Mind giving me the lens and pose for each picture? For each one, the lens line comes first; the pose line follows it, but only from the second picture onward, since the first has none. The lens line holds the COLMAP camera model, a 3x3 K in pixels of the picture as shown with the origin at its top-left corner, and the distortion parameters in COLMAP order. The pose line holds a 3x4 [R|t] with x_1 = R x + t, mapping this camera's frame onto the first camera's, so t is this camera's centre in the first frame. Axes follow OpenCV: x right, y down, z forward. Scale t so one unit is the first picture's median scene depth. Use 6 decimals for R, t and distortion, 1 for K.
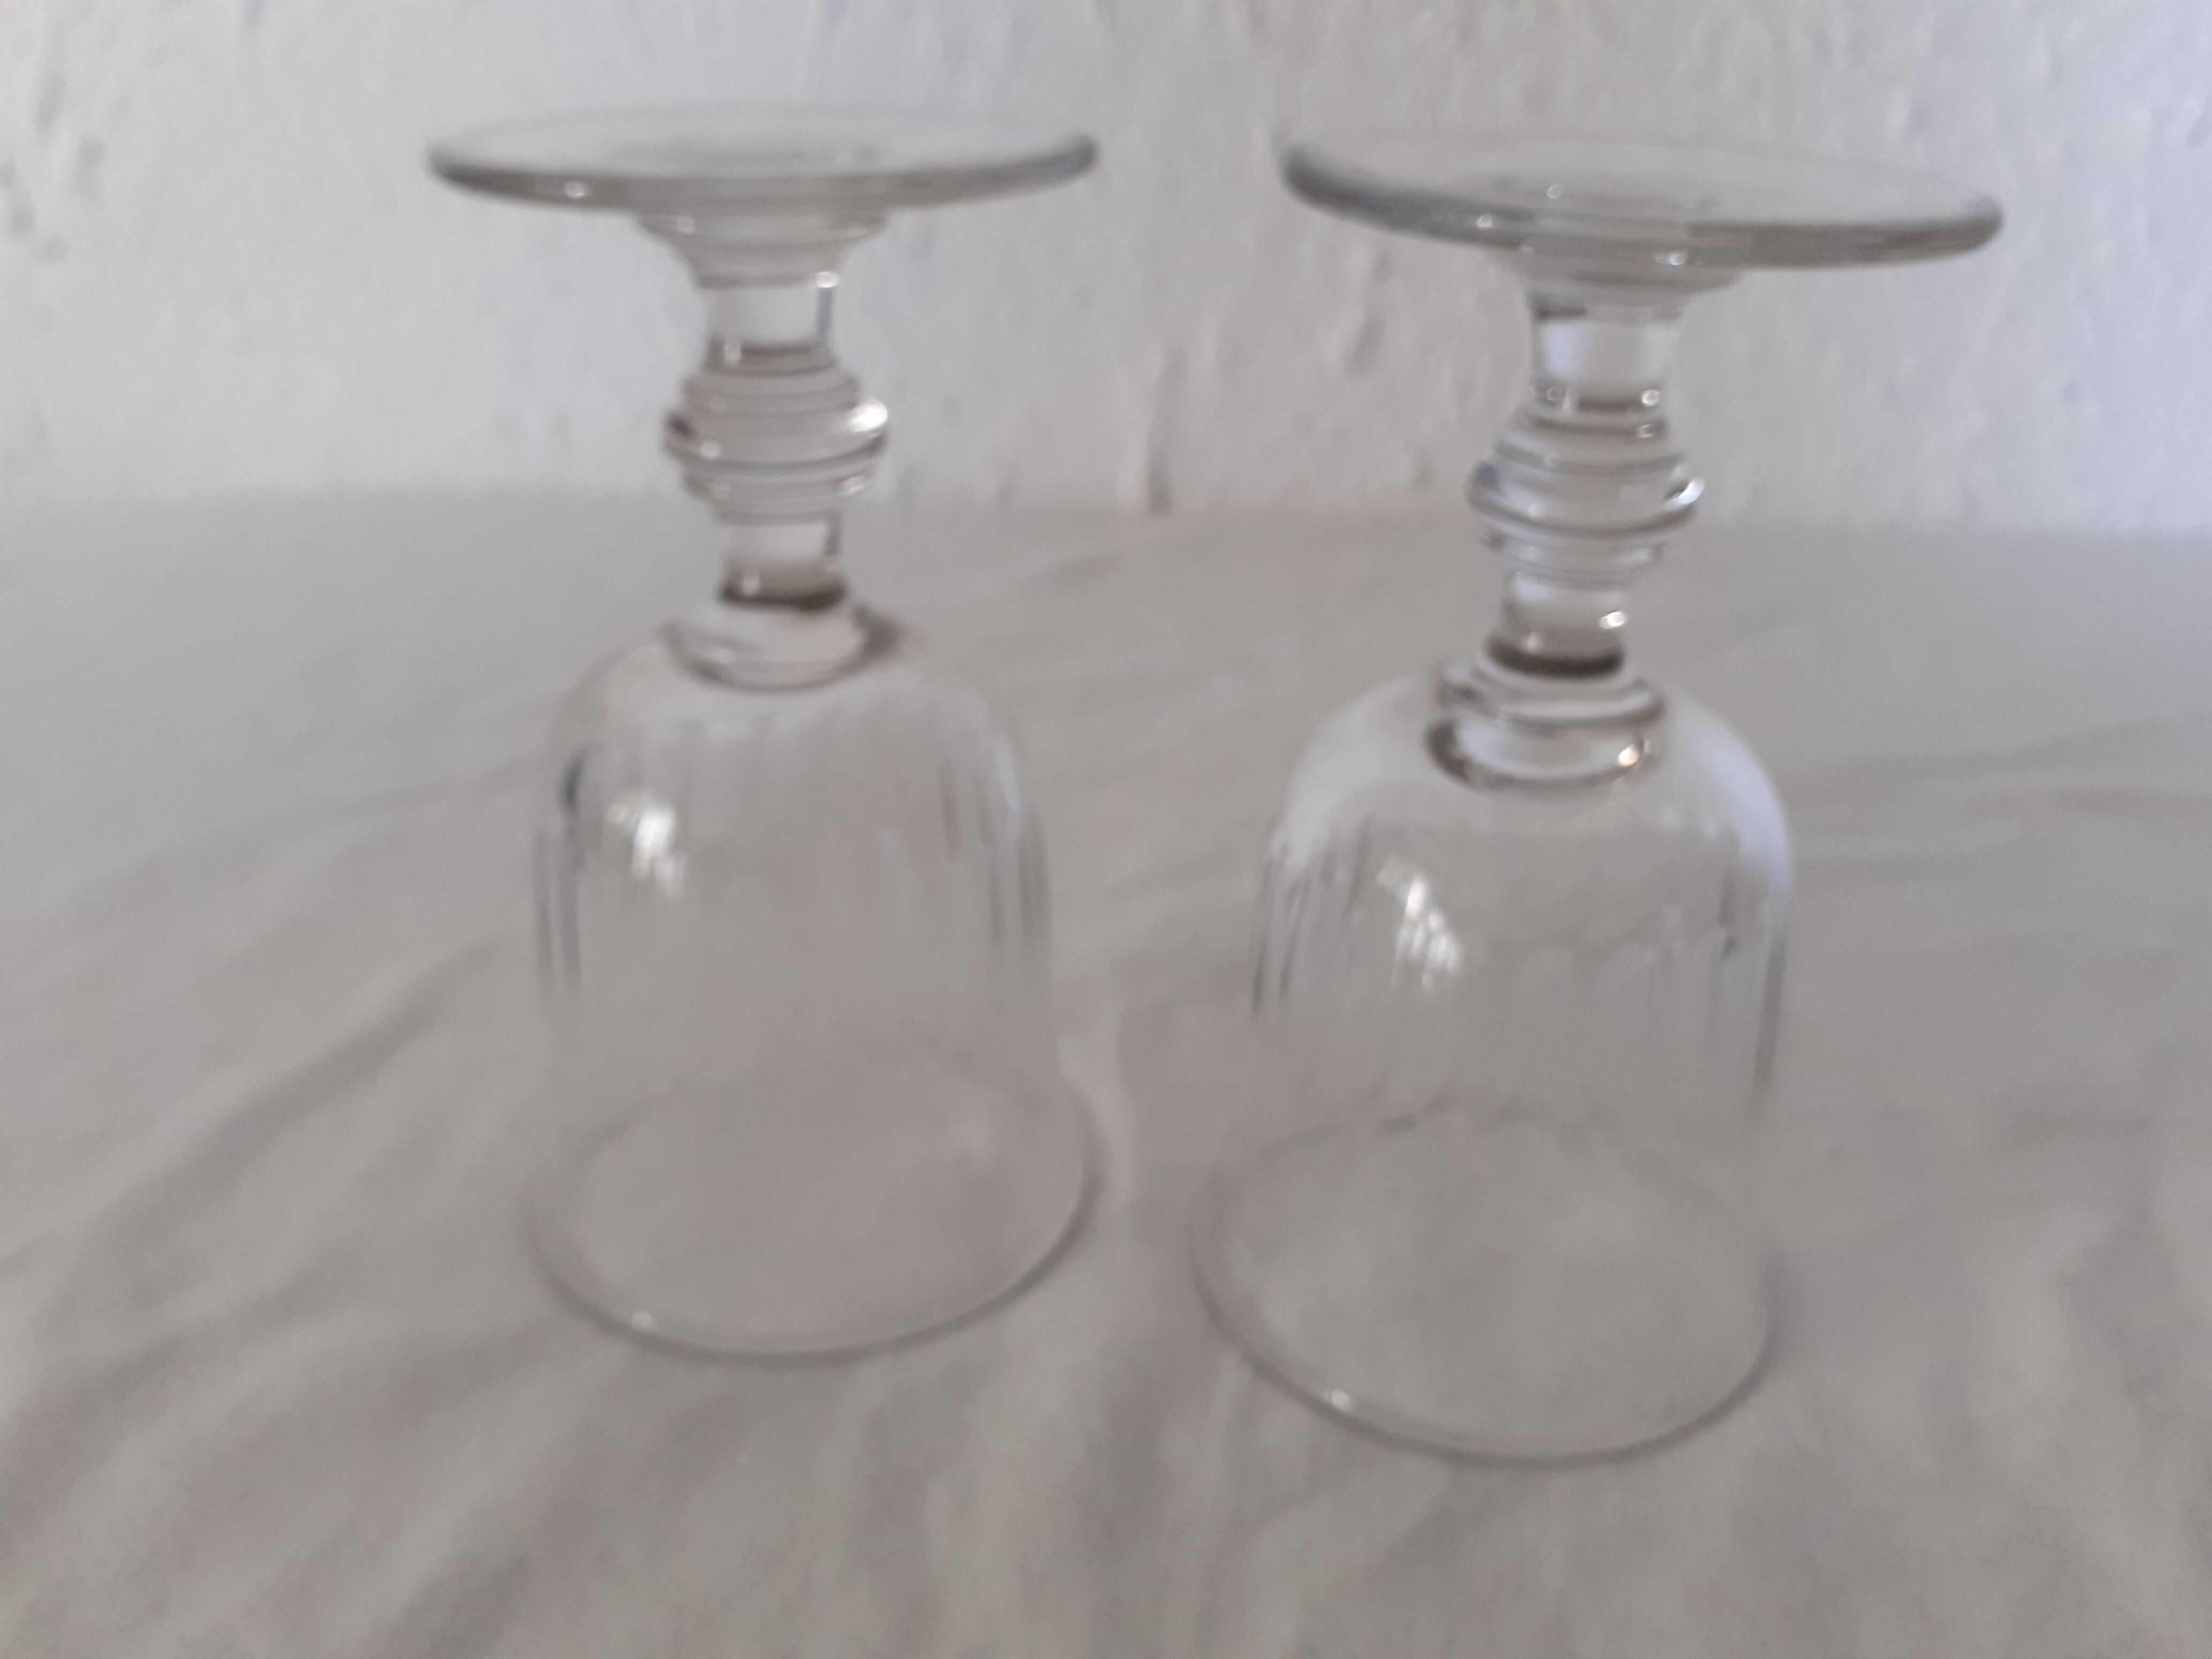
lens RADIAL K [[1823.1, 0, 1106.0], [0, 1823.1, 829.5], [0, 0, 1]] dist [0.015940, -0.053392]
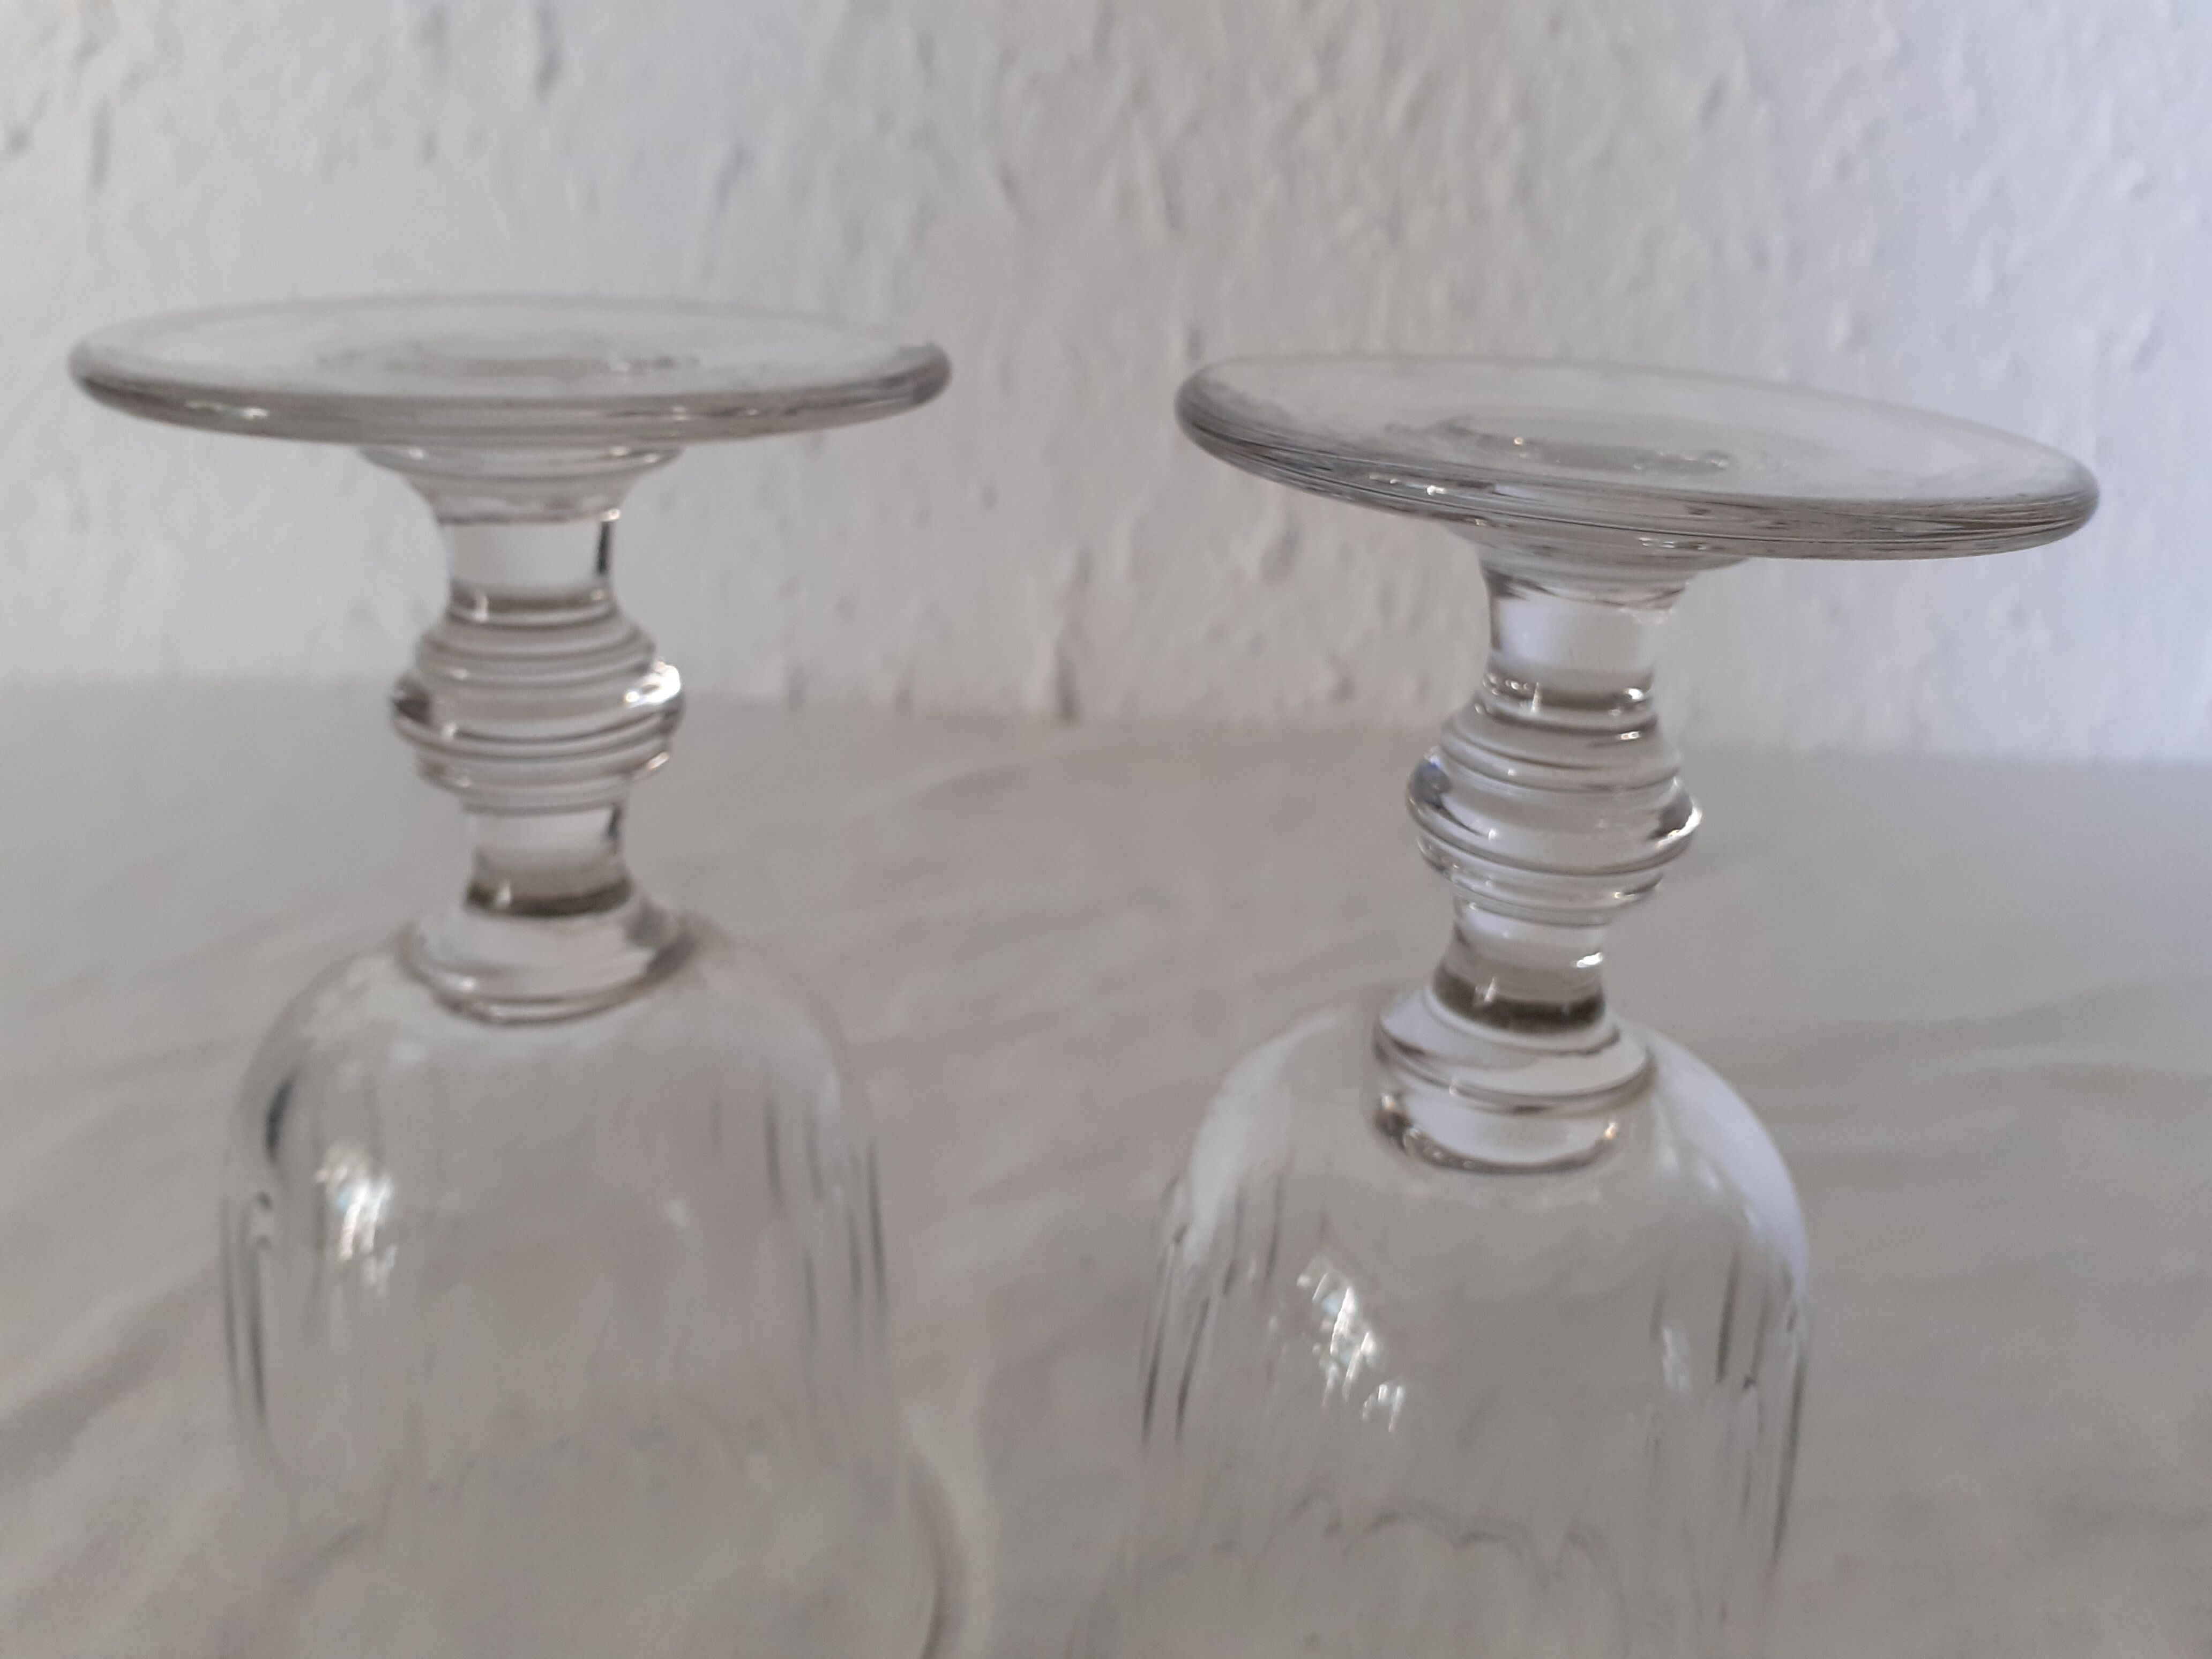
lens RADIAL K [[1791.5, 0, 1115.3], [0, 1791.5, 826.1], [0, 0, 1]] dist [0.018760, -0.077339]
pose [[0.998861, 0.015984, 0.044968, 0.032563], [-0.012084, 0.996249, -0.085691, -0.097705], [-0.046169, 0.085050, 0.995306, 0.213044]]
